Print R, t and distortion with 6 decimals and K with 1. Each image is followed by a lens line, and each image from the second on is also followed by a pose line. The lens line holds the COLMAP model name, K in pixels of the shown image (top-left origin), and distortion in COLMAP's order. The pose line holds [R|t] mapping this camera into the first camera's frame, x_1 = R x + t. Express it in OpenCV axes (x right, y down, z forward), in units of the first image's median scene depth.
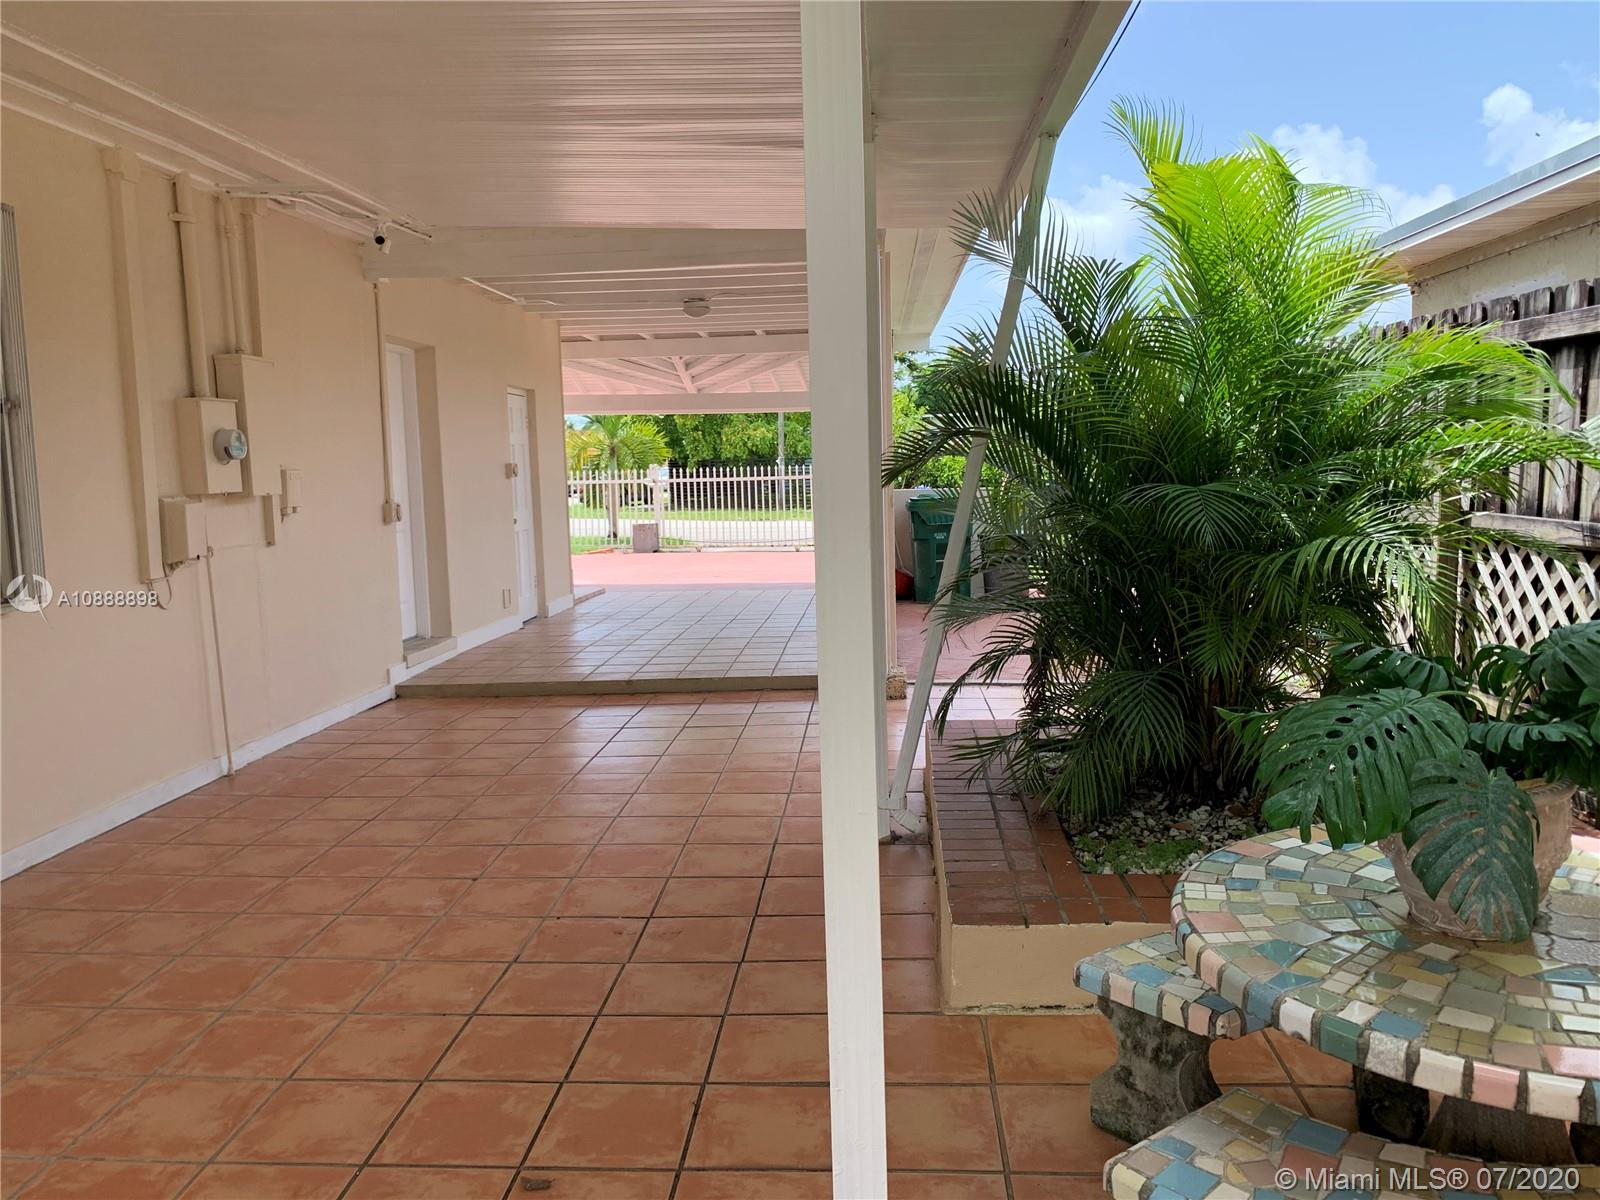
lens RADIAL K [[1223.6, 0, 800.0], [0, 1223.6, 600.0], [0, 0, 1]] dist [0.008832, -0.006133]
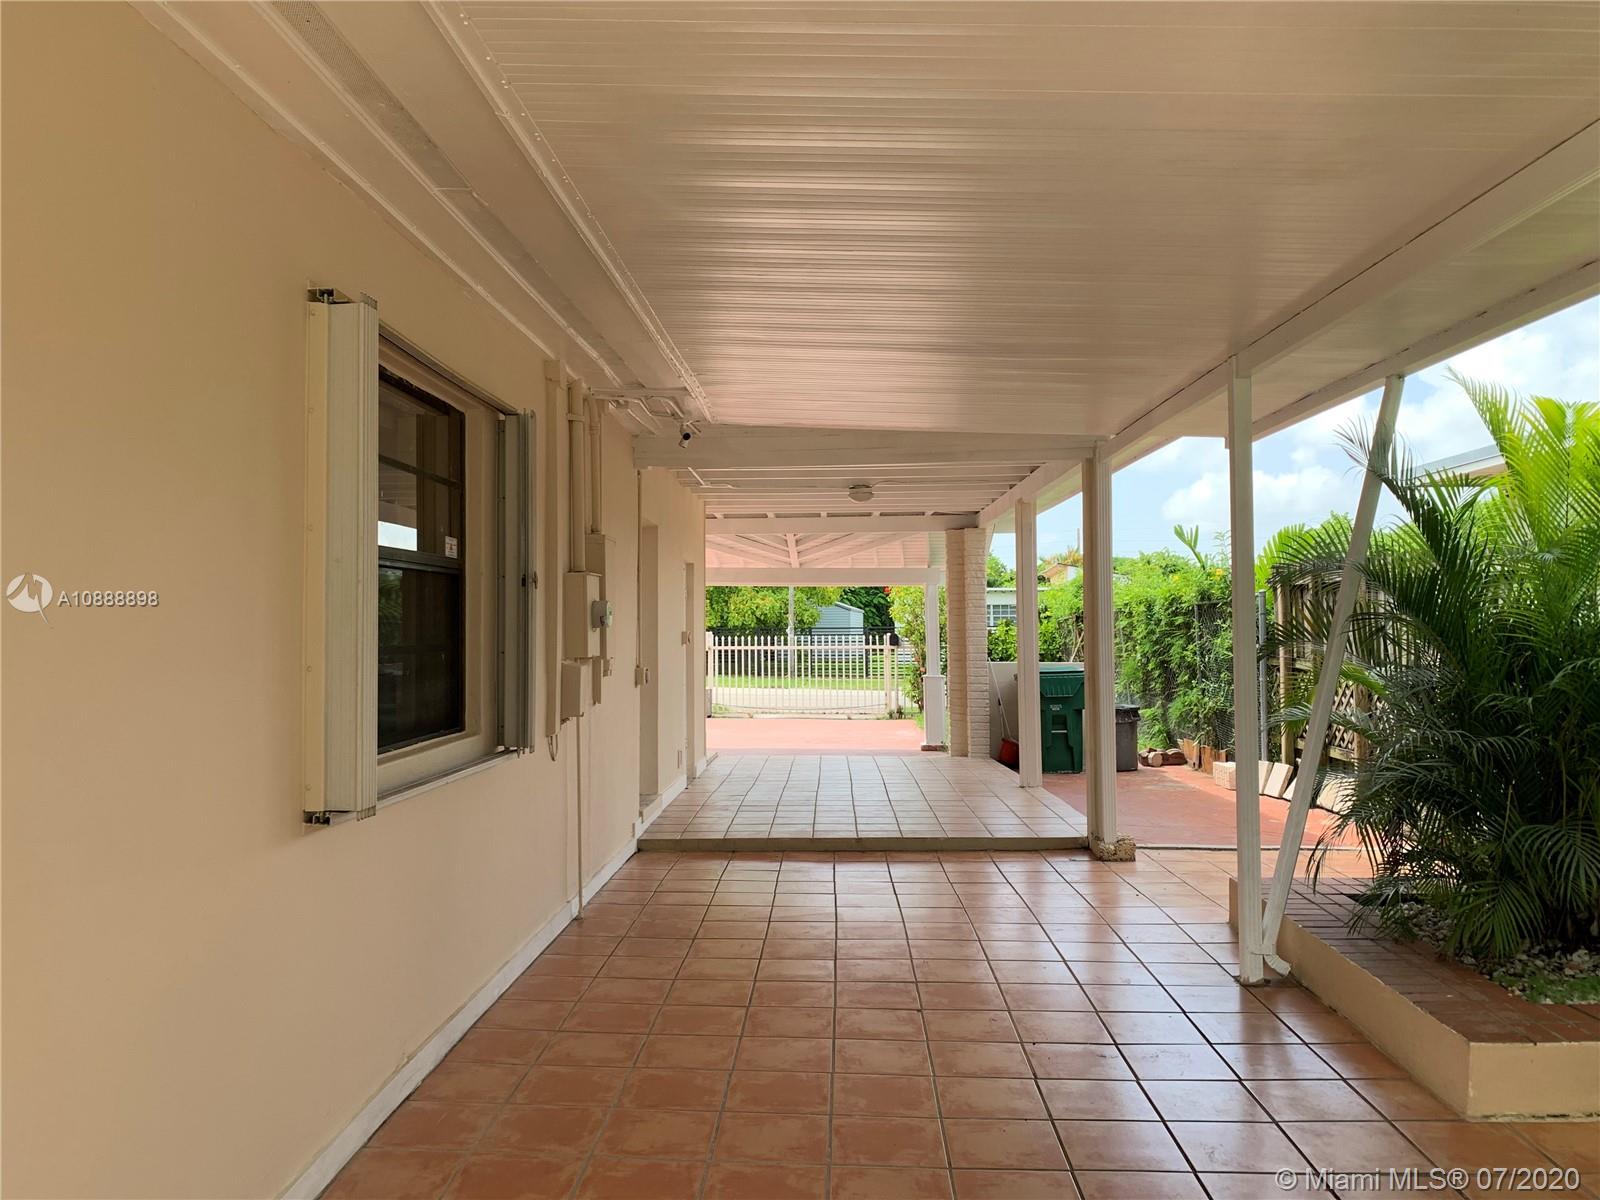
lens RADIAL K [[1223.6, 0, 800.0], [0, 1223.6, 600.0], [0, 0, 1]] dist [0.008832, -0.006133]
pose [[0.999076, 0.024098, 0.035589, -0.385311], [-0.019008, 0.990388, -0.137003, 0.011753], [-0.038548, 0.136200, 0.989931, -0.136882]]
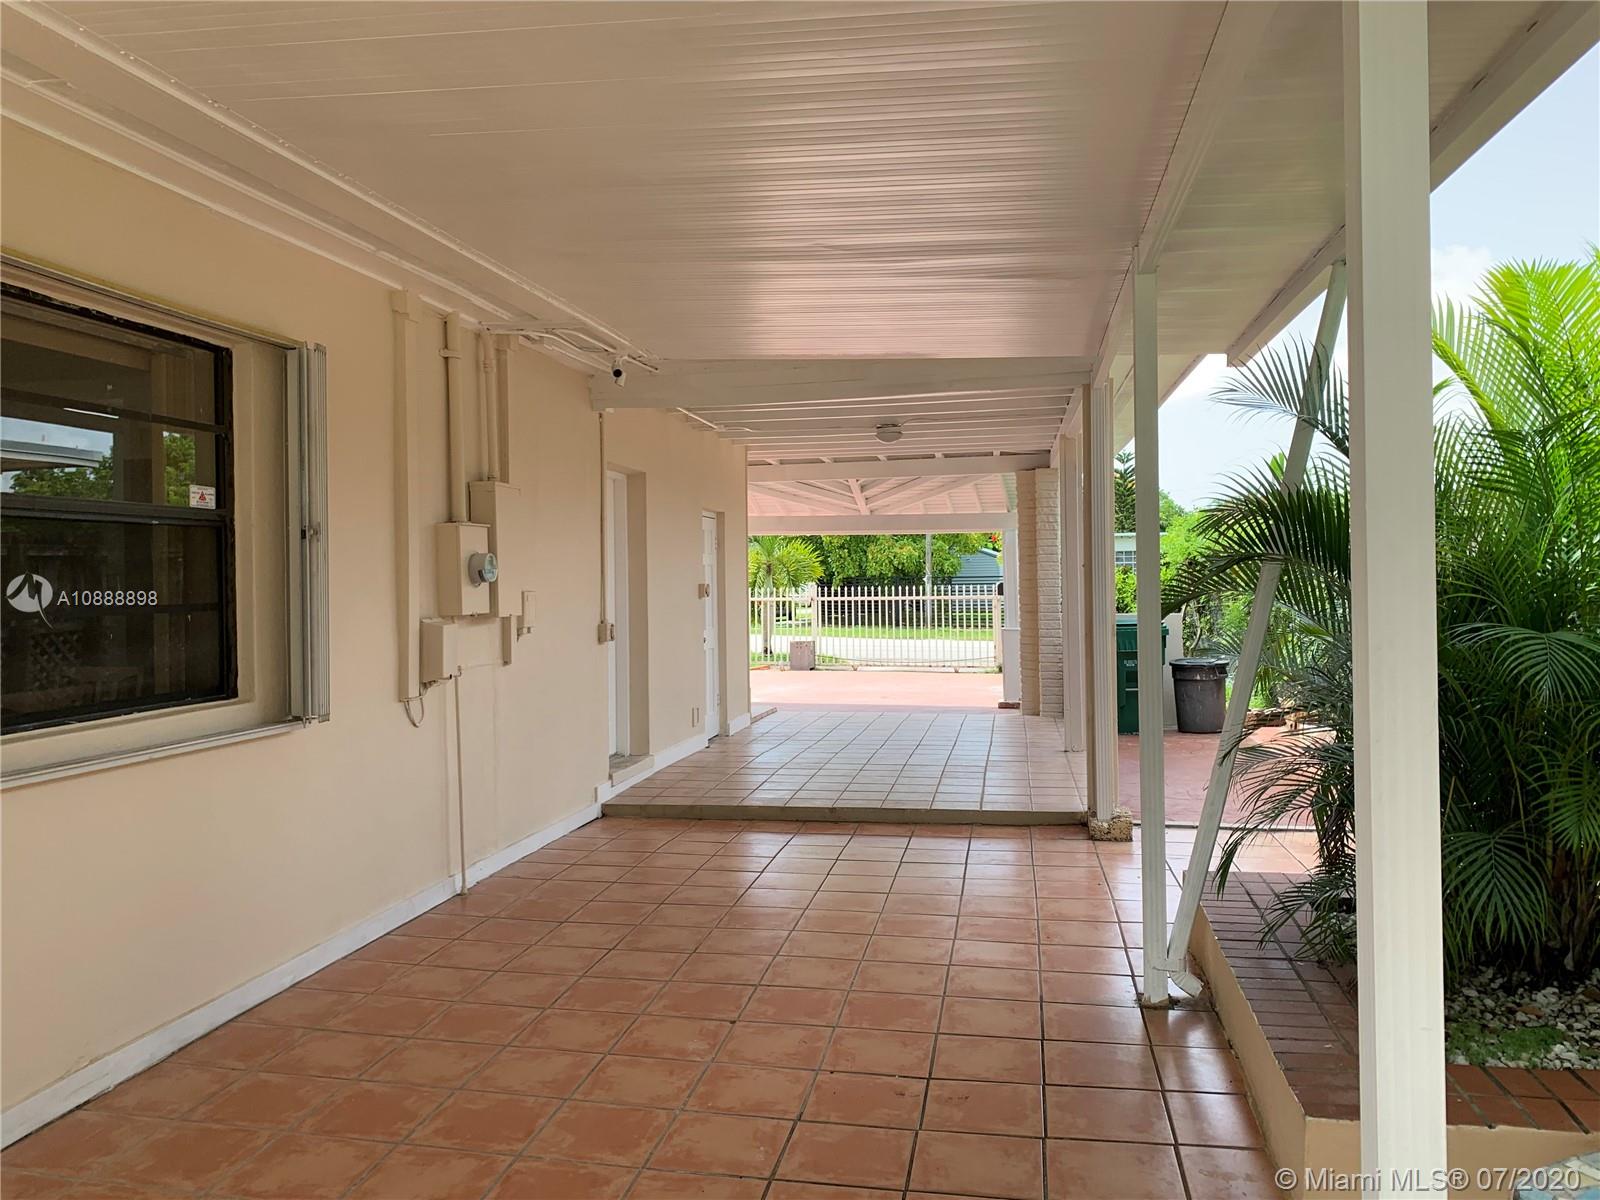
lens RADIAL K [[1224.0, 0, 781.8], [0, 1224.0, 596.4], [0, 0, 1]] dist [0.020415, -0.036841]
pose [[0.992471, 0.015980, -0.121436, -0.105162], [-0.027692, 0.995056, -0.095379, -0.013279], [0.119312, 0.098023, 0.988006, 0.014841]]
